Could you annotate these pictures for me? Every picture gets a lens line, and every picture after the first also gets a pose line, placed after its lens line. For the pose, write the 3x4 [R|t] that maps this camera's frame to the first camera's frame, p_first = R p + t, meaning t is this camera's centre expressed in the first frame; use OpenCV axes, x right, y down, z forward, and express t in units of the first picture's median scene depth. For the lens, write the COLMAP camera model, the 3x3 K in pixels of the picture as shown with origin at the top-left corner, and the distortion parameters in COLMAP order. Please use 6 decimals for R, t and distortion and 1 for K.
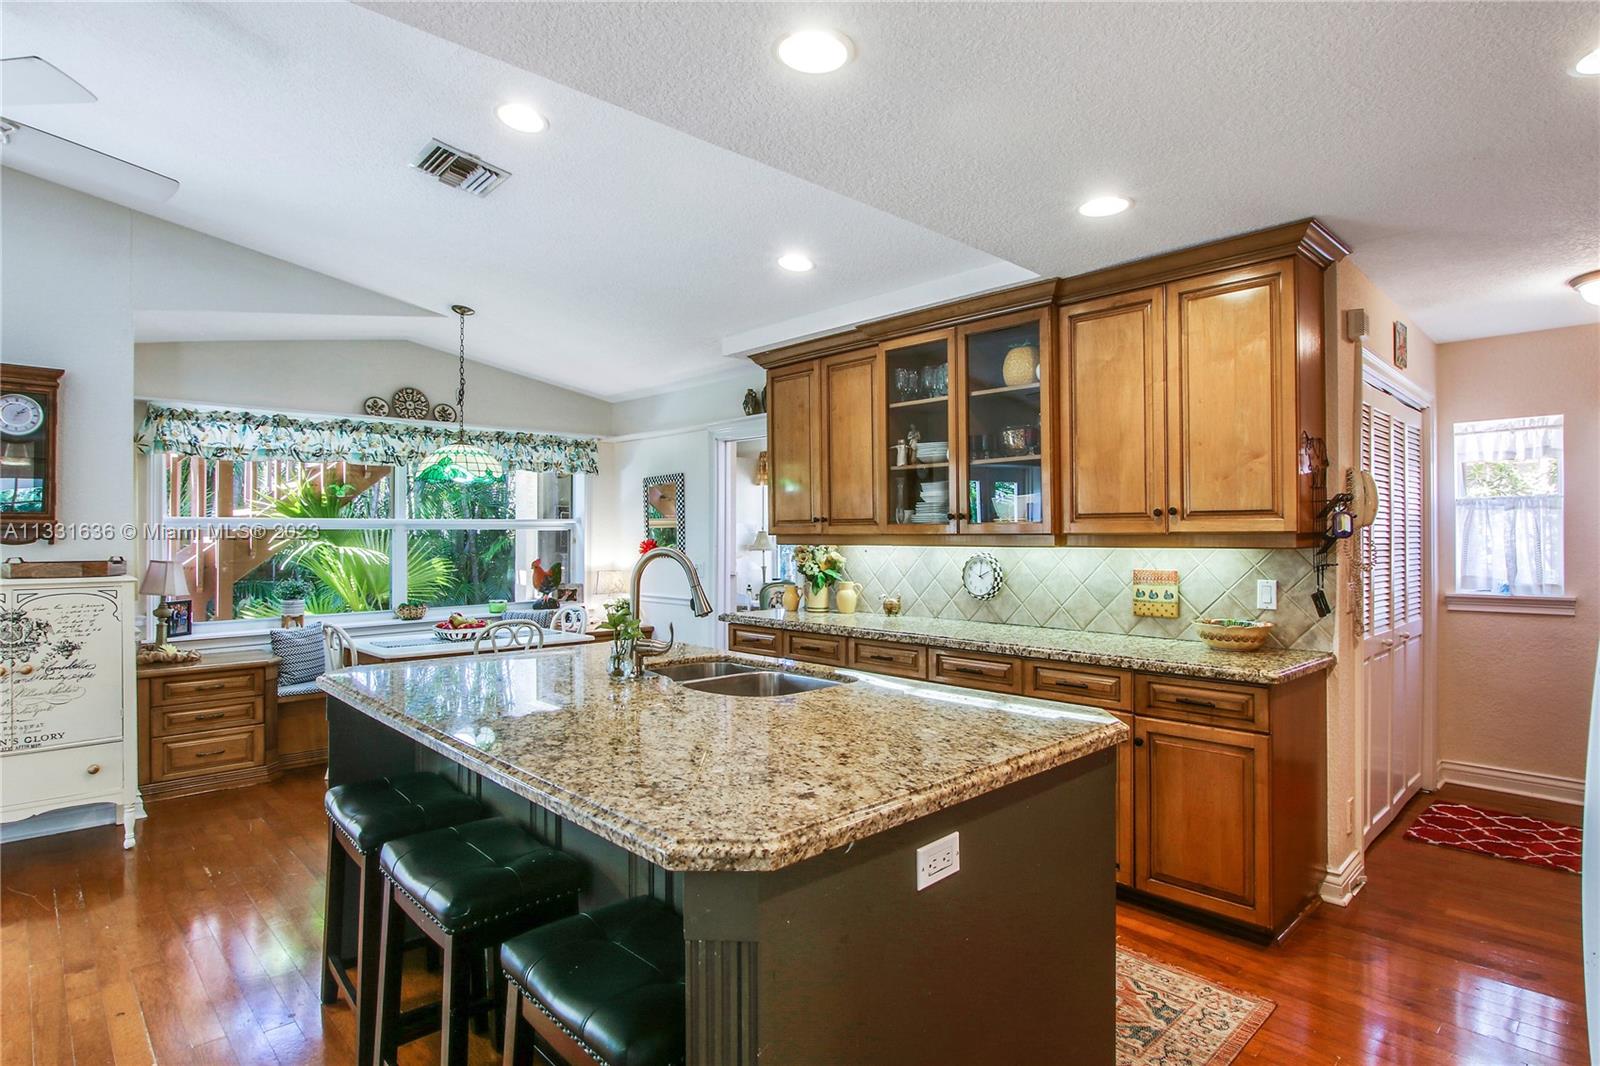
lens RADIAL K [[837.0, 0, 826.8], [0, 837.0, 518.9], [0, 0, 1]] dist [-0.024079, 0.007248]
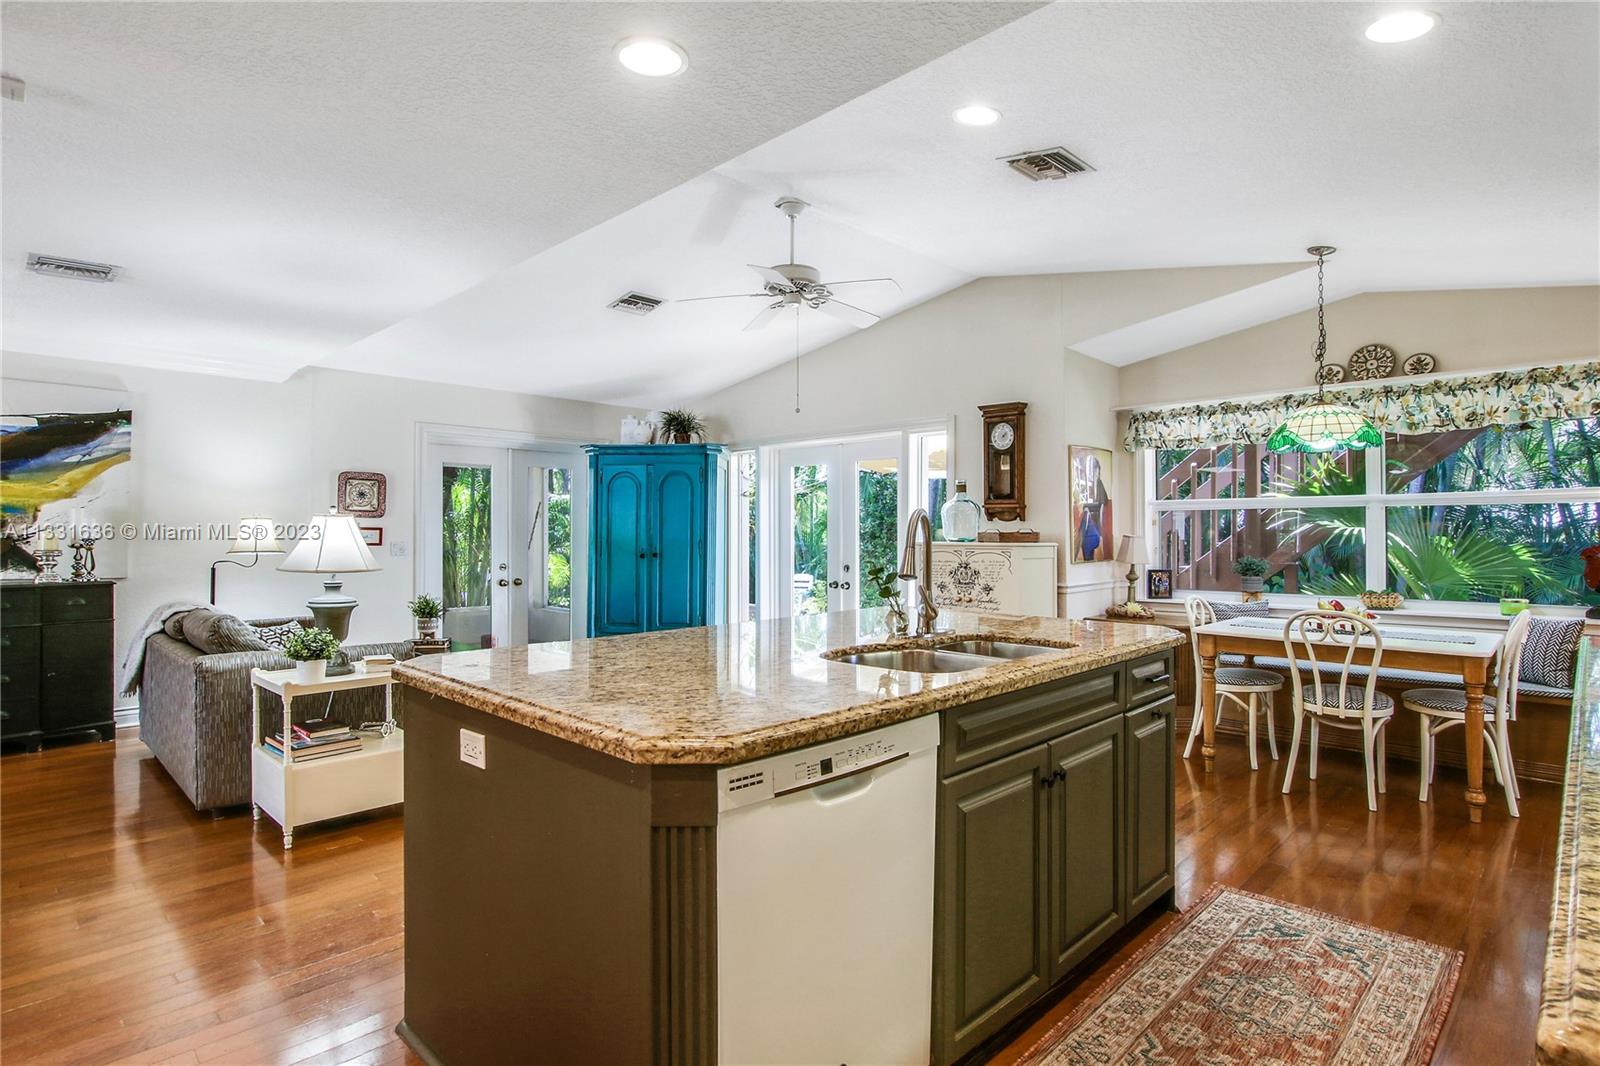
lens RADIAL K [[837.0, 0, 801.5], [0, 837.0, 527.1], [0, 0, 1]] dist [-0.024079, 0.007248]
pose [[0.011935, -0.001937, -0.999927, 0.499897], [0.022621, 0.999743, -0.001667, 0.031239], [0.999673, -0.022600, 0.011976, 0.528343]]
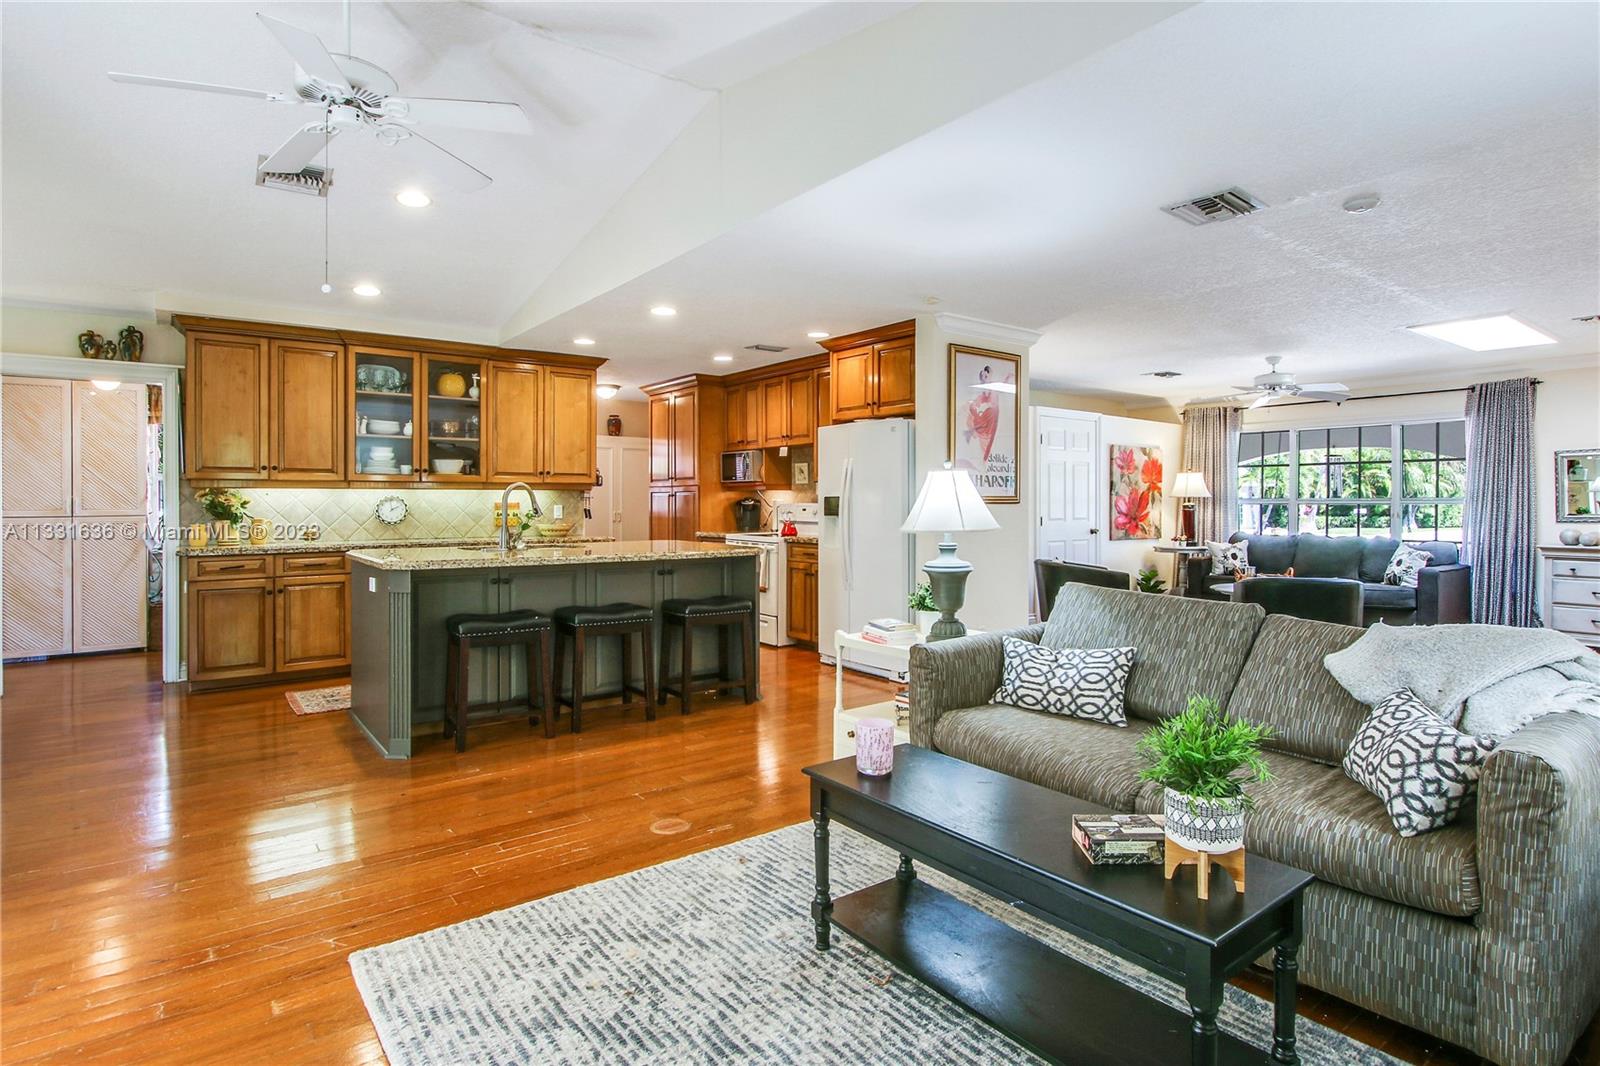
lens RADIAL K [[837.0, 0, 821.5], [0, 837.0, 507.1], [0, 0, 1]] dist [-0.024079, 0.007248]
pose [[0.112880, -0.005806, 0.993592, -1.289656], [-0.019060, 0.999786, 0.008008, 0.038239], [-0.993426, -0.019842, 0.112746, 0.043227]]
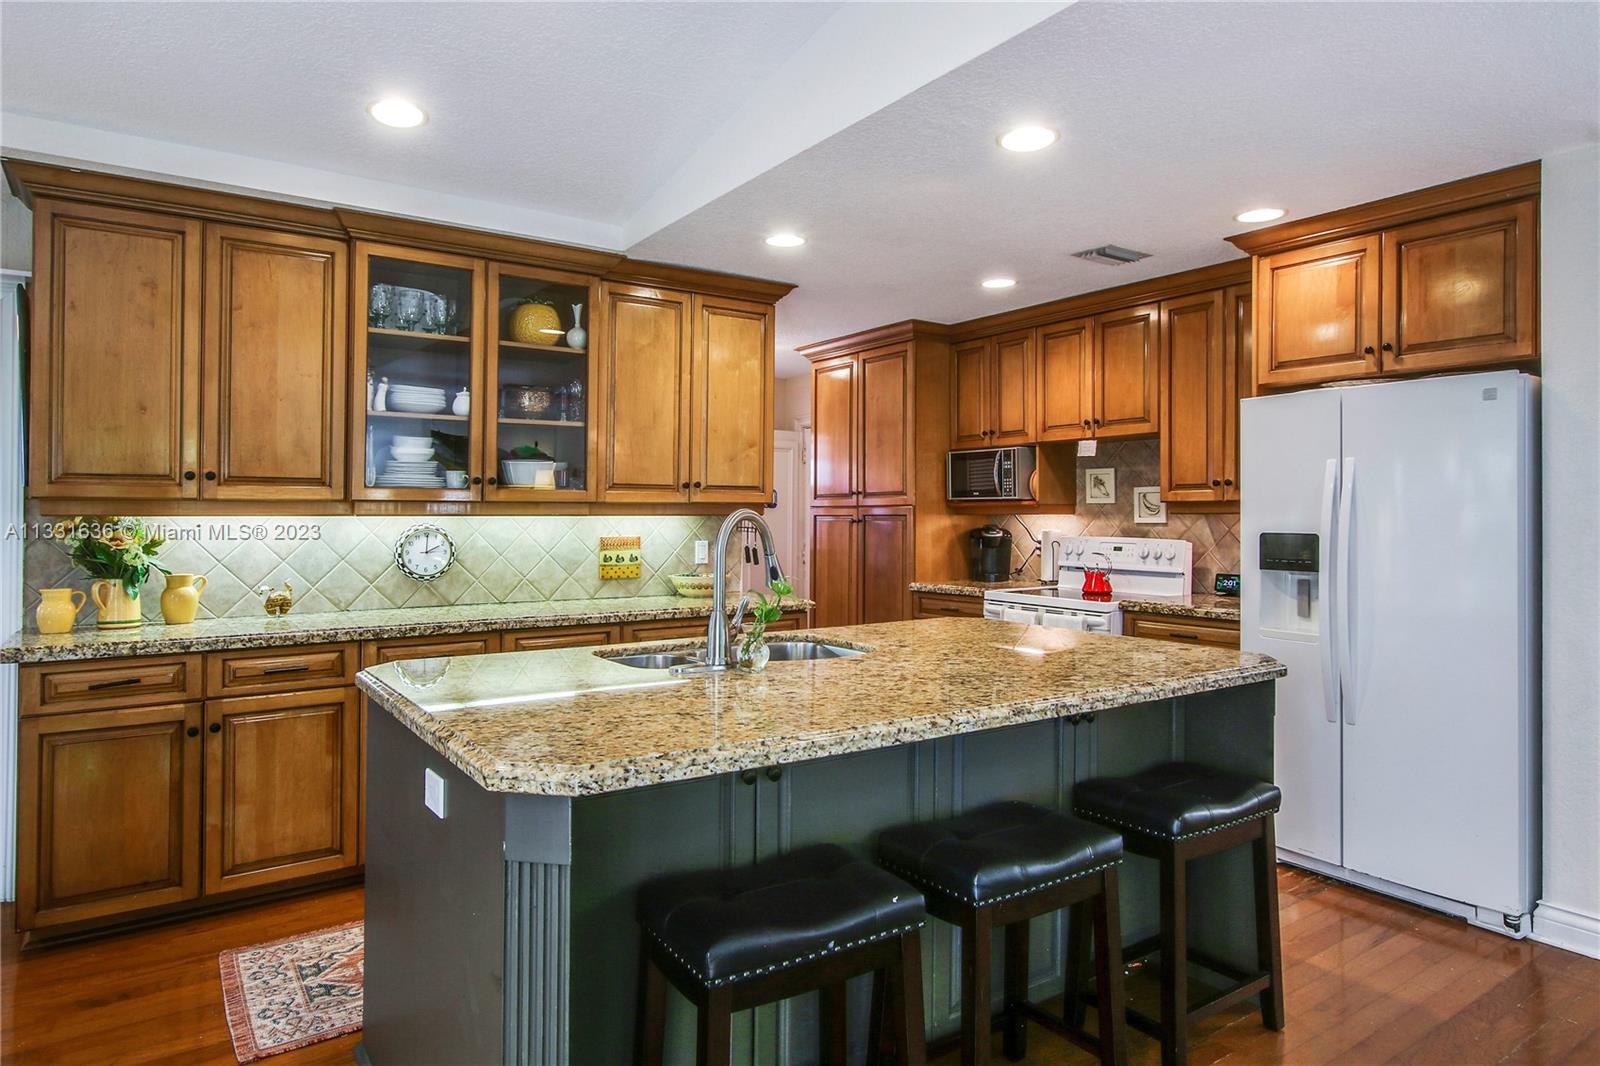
lens RADIAL K [[970.6, 0, 811.7], [0, 970.6, 500.9], [0, 0, 1]] dist [-0.009689, 0.010074]
pose [[0.165225, 0.014904, 0.986143, -0.733886], [-0.021649, 0.999700, -0.011481, 0.020754], [-0.986018, -0.019452, 0.165498, 0.475098]]
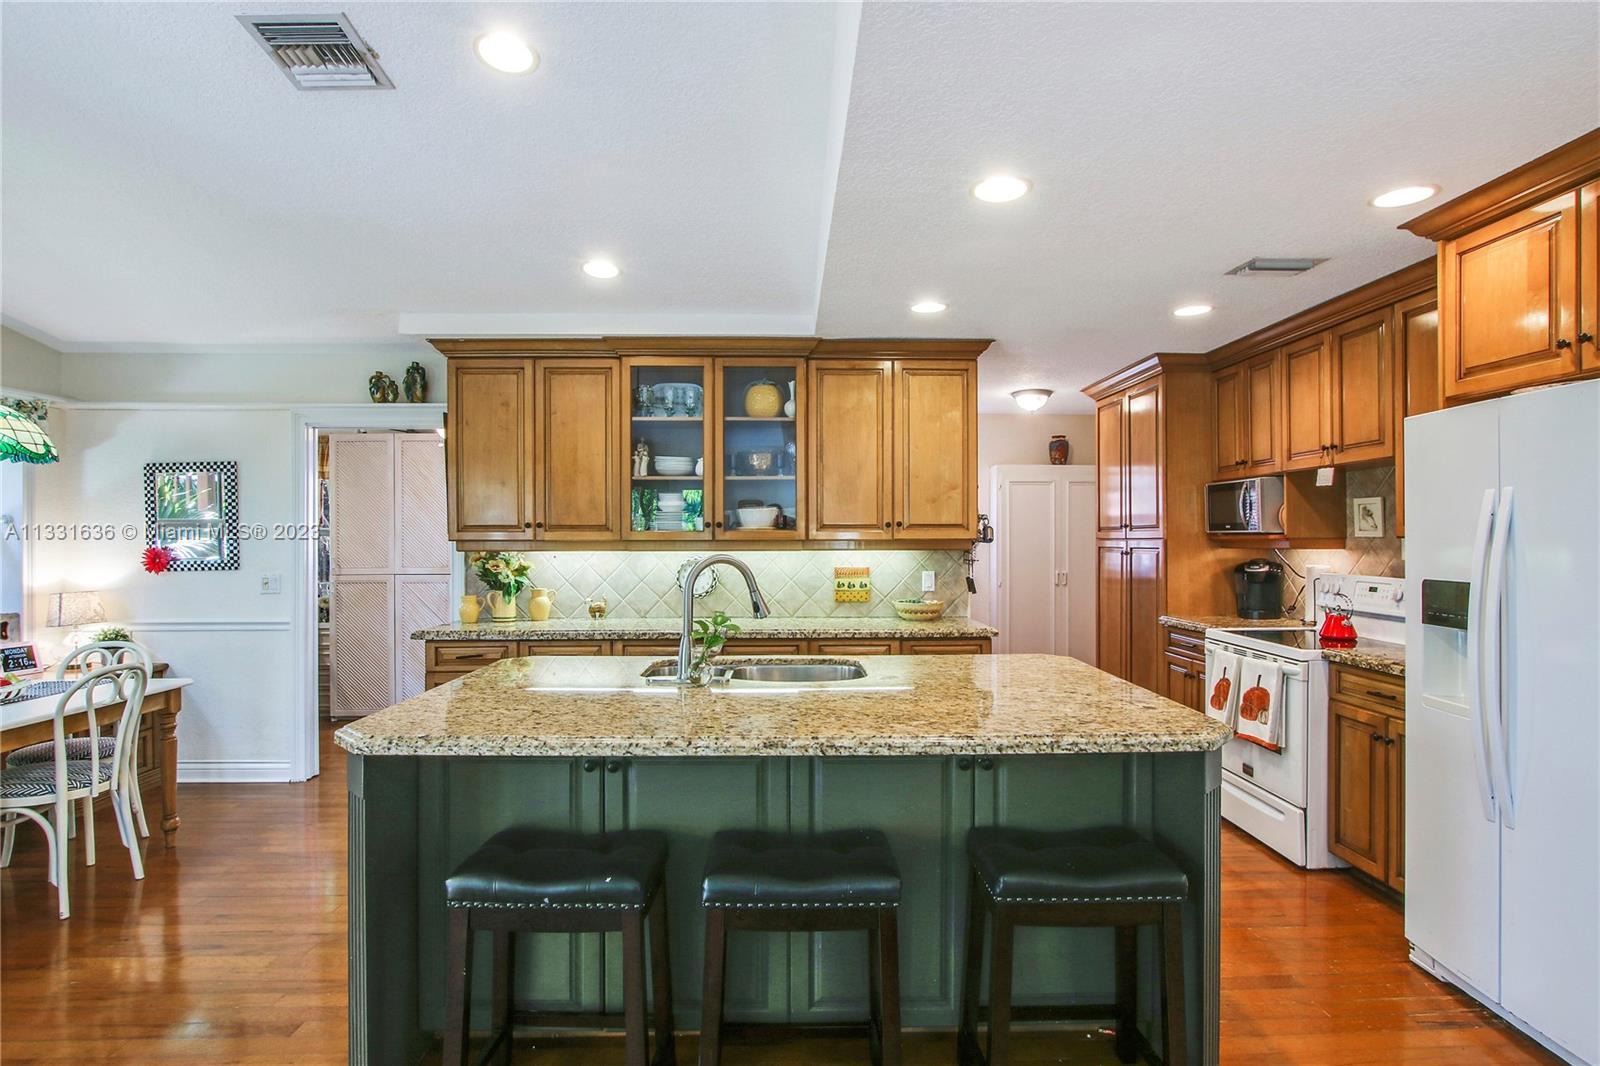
lens RADIAL K [[837.0, 0, 806.0], [0, 837.0, 534.0], [0, 0, 1]] dist [-0.024079, 0.007248]
pose [[0.680724, 0.002466, 0.732536, -0.563716], [-0.014205, 0.999851, 0.009835, -0.003123], [-0.732402, -0.017100, 0.680657, 0.124874]]
